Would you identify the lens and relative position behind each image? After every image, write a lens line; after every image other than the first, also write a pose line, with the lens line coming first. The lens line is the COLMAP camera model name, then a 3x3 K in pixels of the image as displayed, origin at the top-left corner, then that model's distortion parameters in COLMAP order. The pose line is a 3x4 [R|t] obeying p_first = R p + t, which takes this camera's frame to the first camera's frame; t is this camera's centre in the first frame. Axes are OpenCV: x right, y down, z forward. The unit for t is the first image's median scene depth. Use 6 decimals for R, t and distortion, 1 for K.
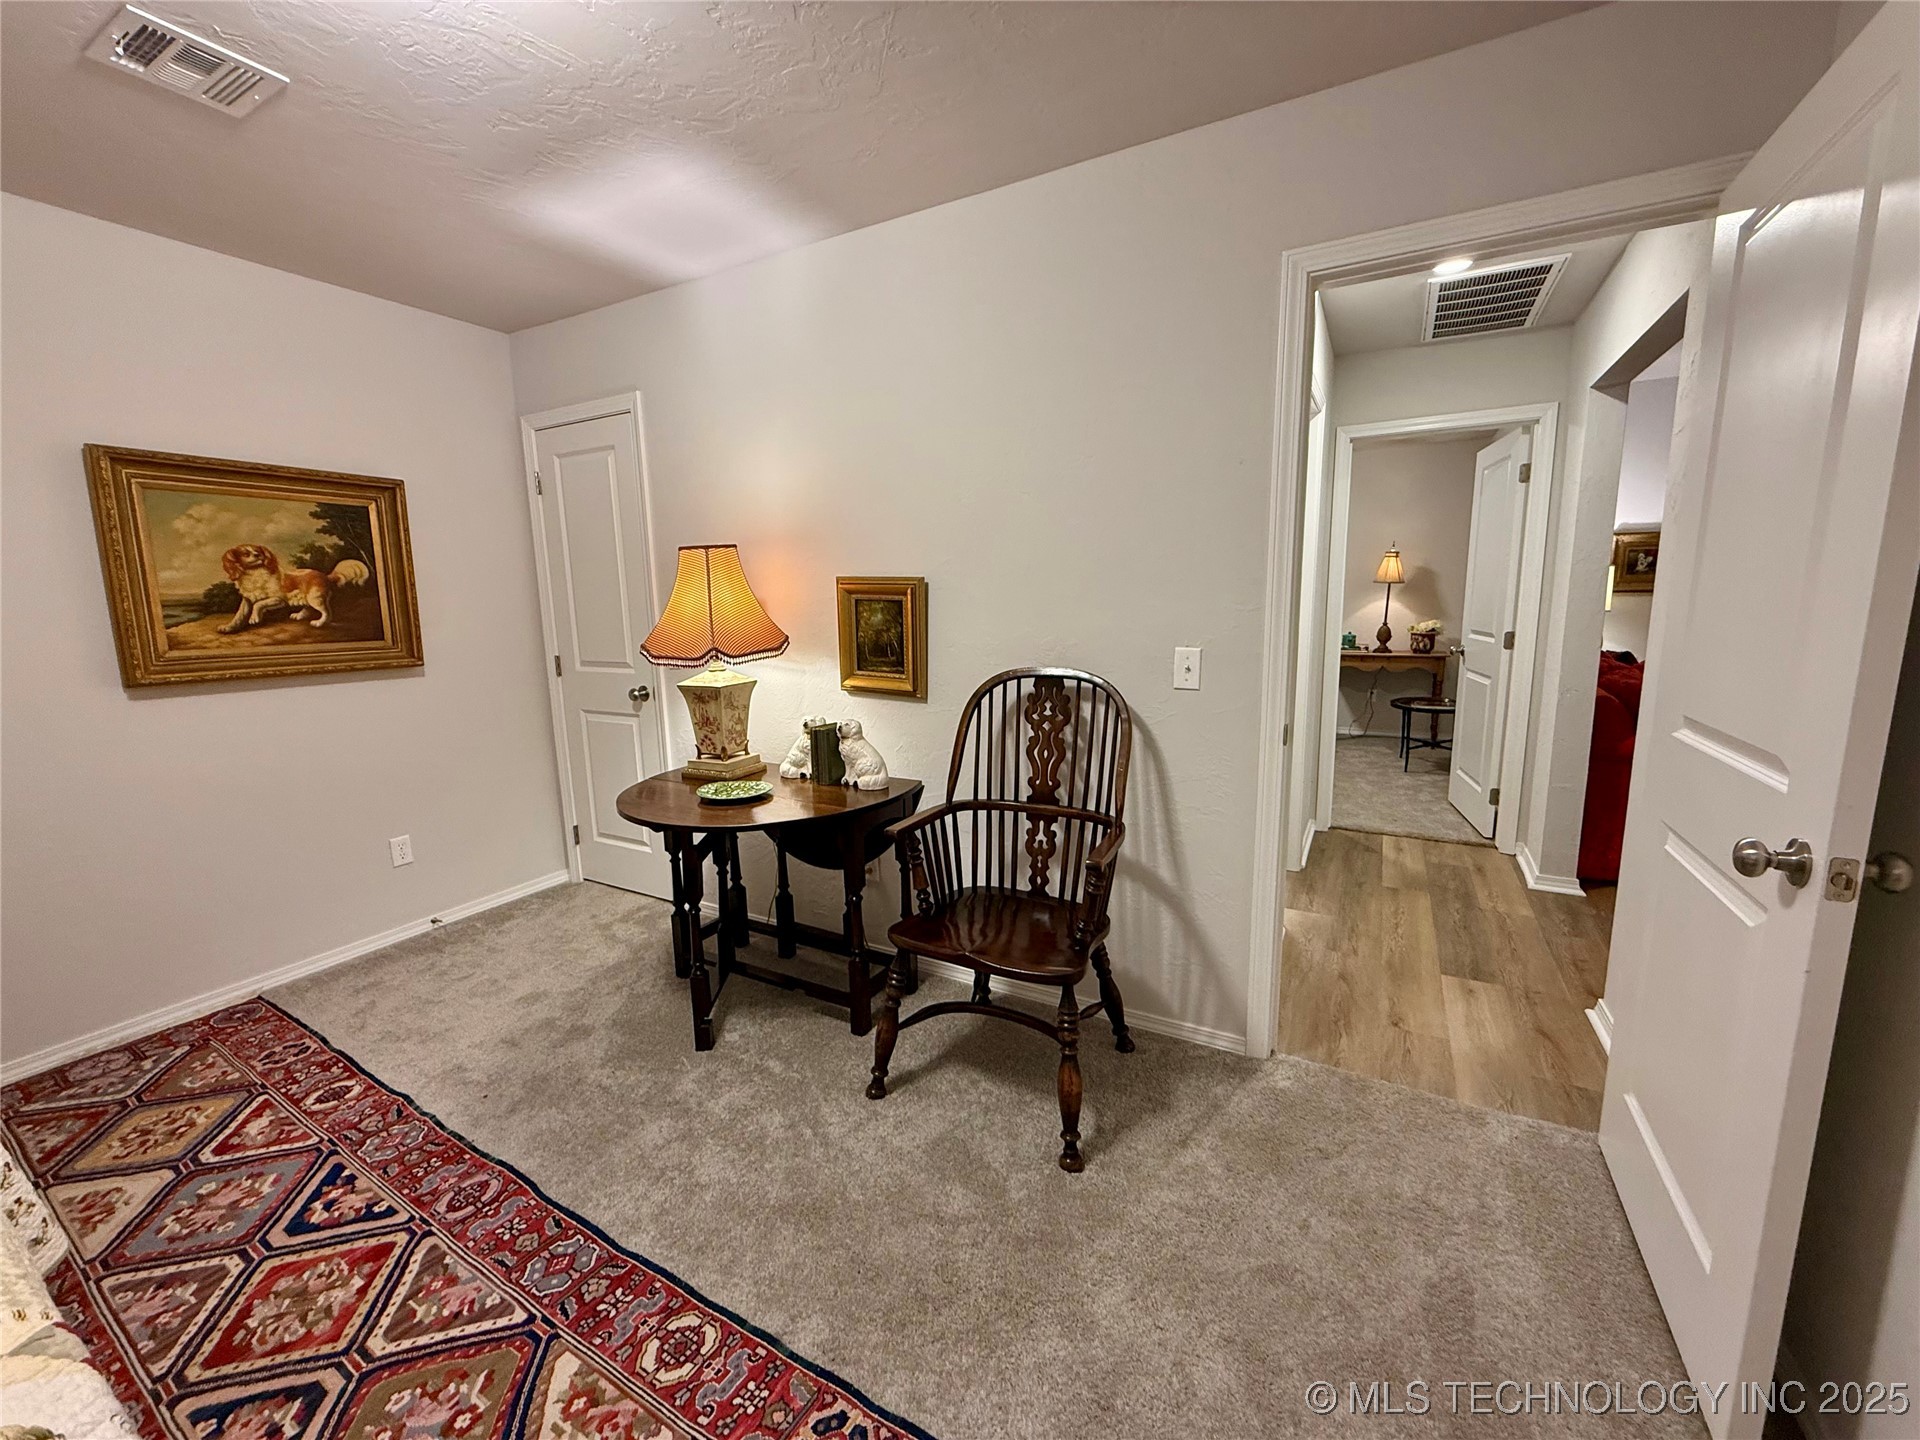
lens RADIAL K [[759.7, 0, 954.5], [0, 759.7, 717.0], [0, 0, 1]] dist [-0.000665, 0.000704]
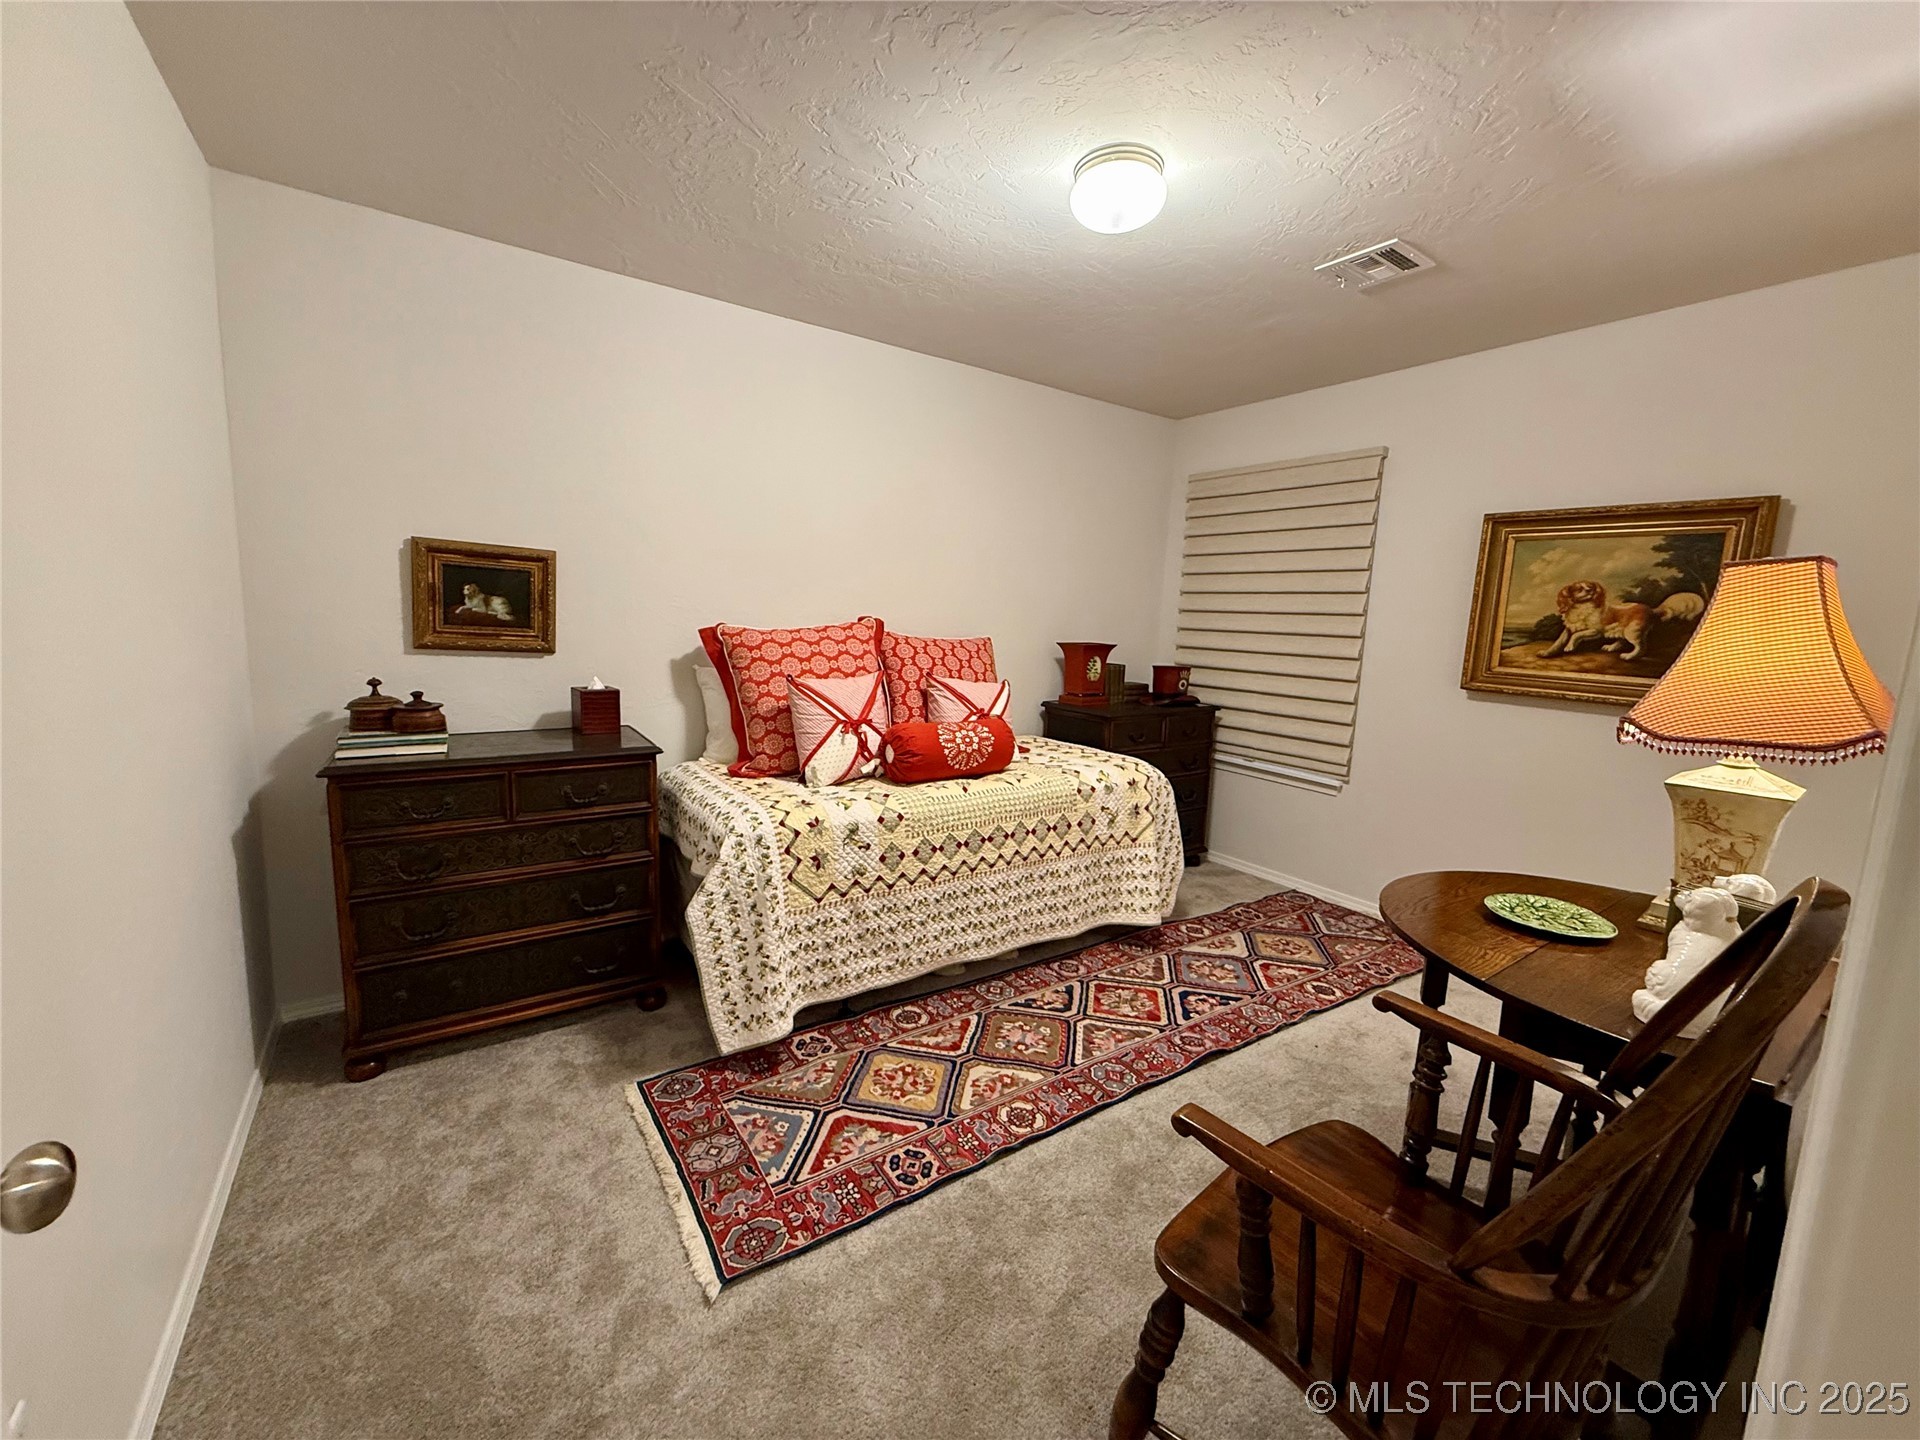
lens RADIAL K [[759.7, 0, 954.5], [0, 759.7, 717.0], [0, 0, 1]] dist [-0.000665, 0.000704]
pose [[-0.431265, 0.130476, -0.892741, 0.514966], [-0.171776, 0.959514, 0.223216, -0.133072], [0.885722, 0.249617, -0.391392, 0.704925]]
